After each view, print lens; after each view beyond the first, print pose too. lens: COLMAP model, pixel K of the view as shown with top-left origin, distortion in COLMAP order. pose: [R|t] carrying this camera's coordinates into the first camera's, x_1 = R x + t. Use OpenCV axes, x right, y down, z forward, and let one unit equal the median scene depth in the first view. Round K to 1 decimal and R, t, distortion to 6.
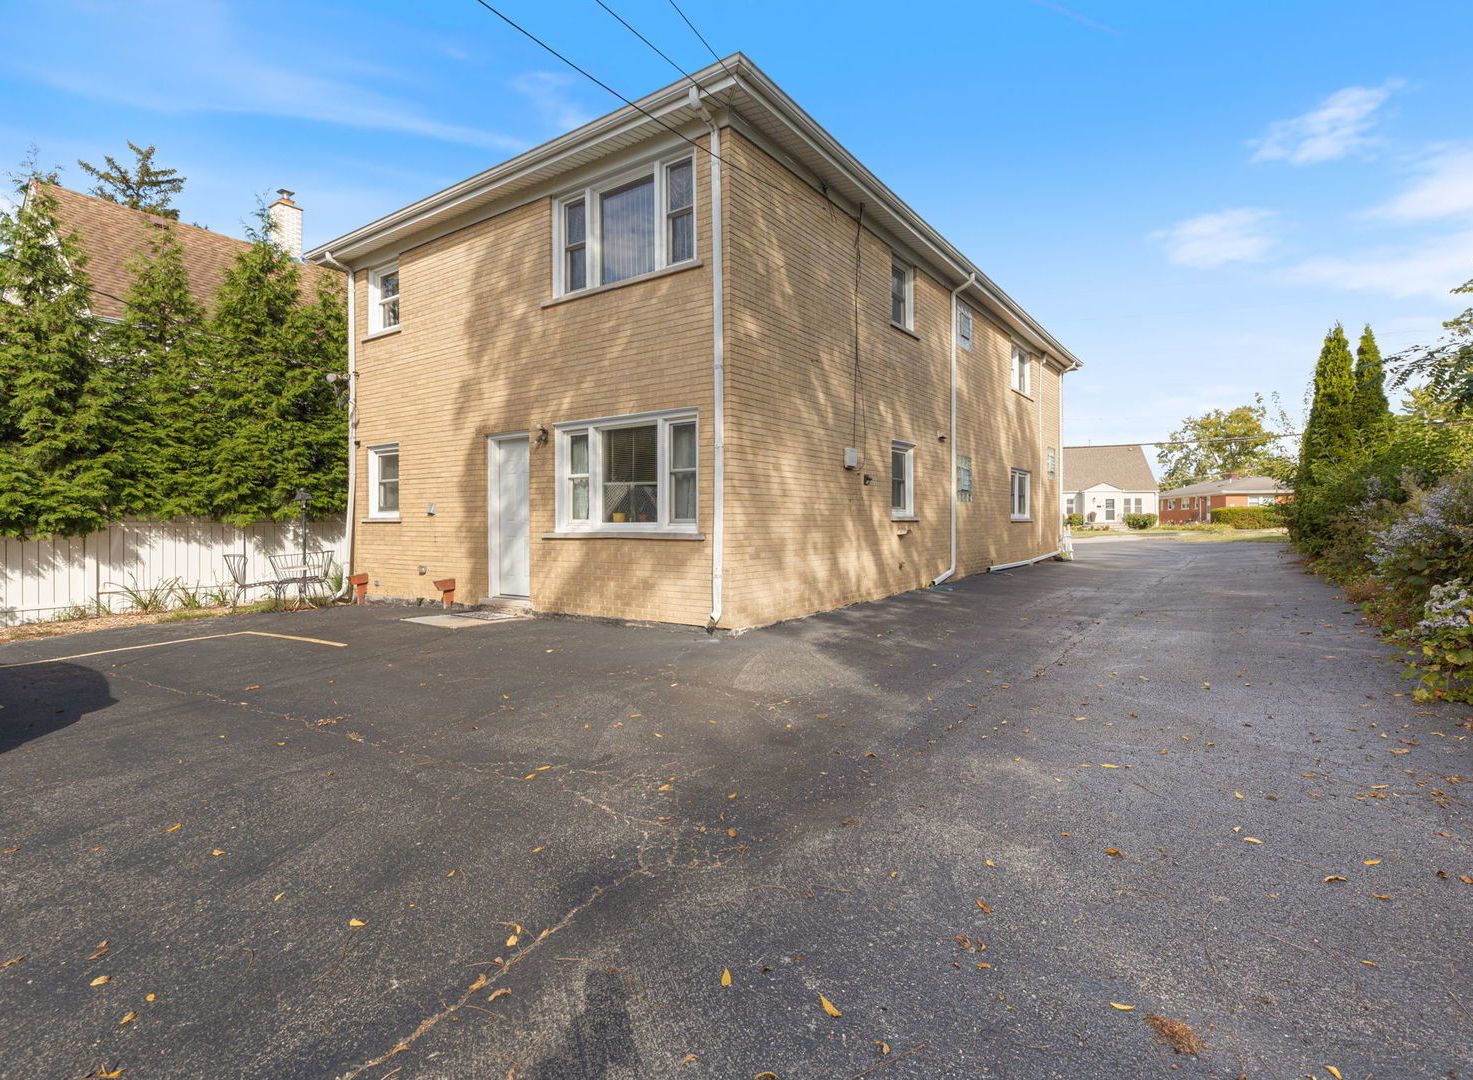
lens RADIAL K [[723.7, 0, 735.0], [0, 723.7, 513.4], [0, 0, 1]] dist [0.002233, 0.000323]
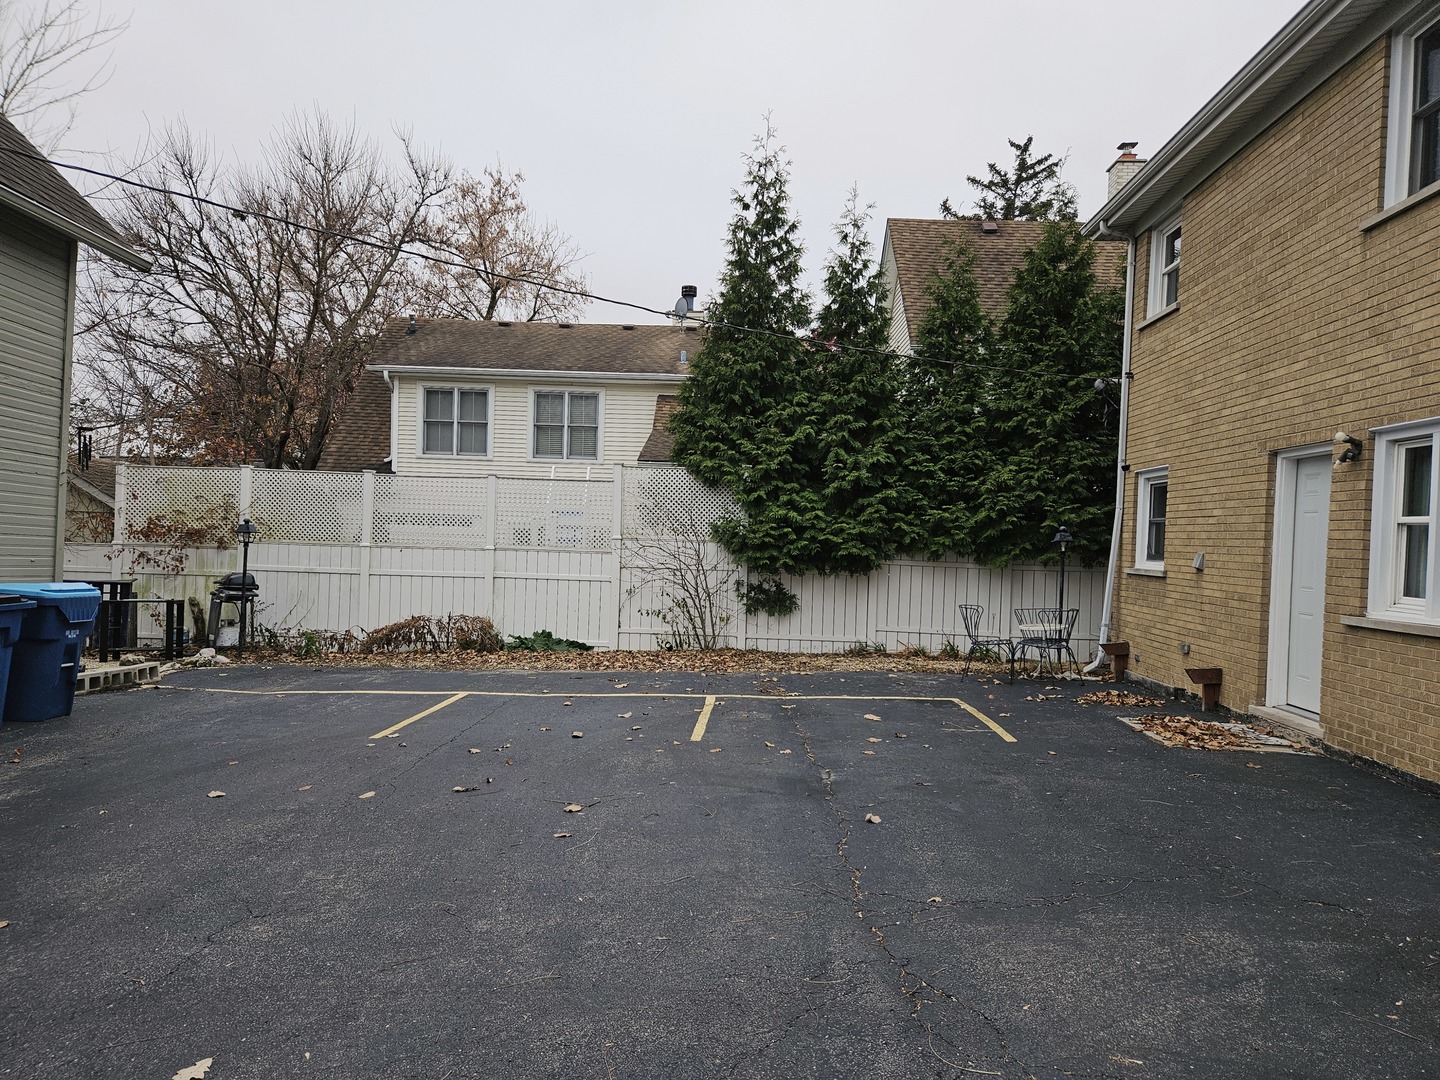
lens RADIAL K [[957.3, 0, 720.0], [0, 957.3, 540.0], [0, 0, 1]] dist [0.004354, 0.000443]
pose [[0.515271, 0.026311, -0.856623, 0.118468], [-0.021206, 0.999614, 0.017947, -0.031717], [0.856765, 0.008918, 0.515630, 0.131000]]
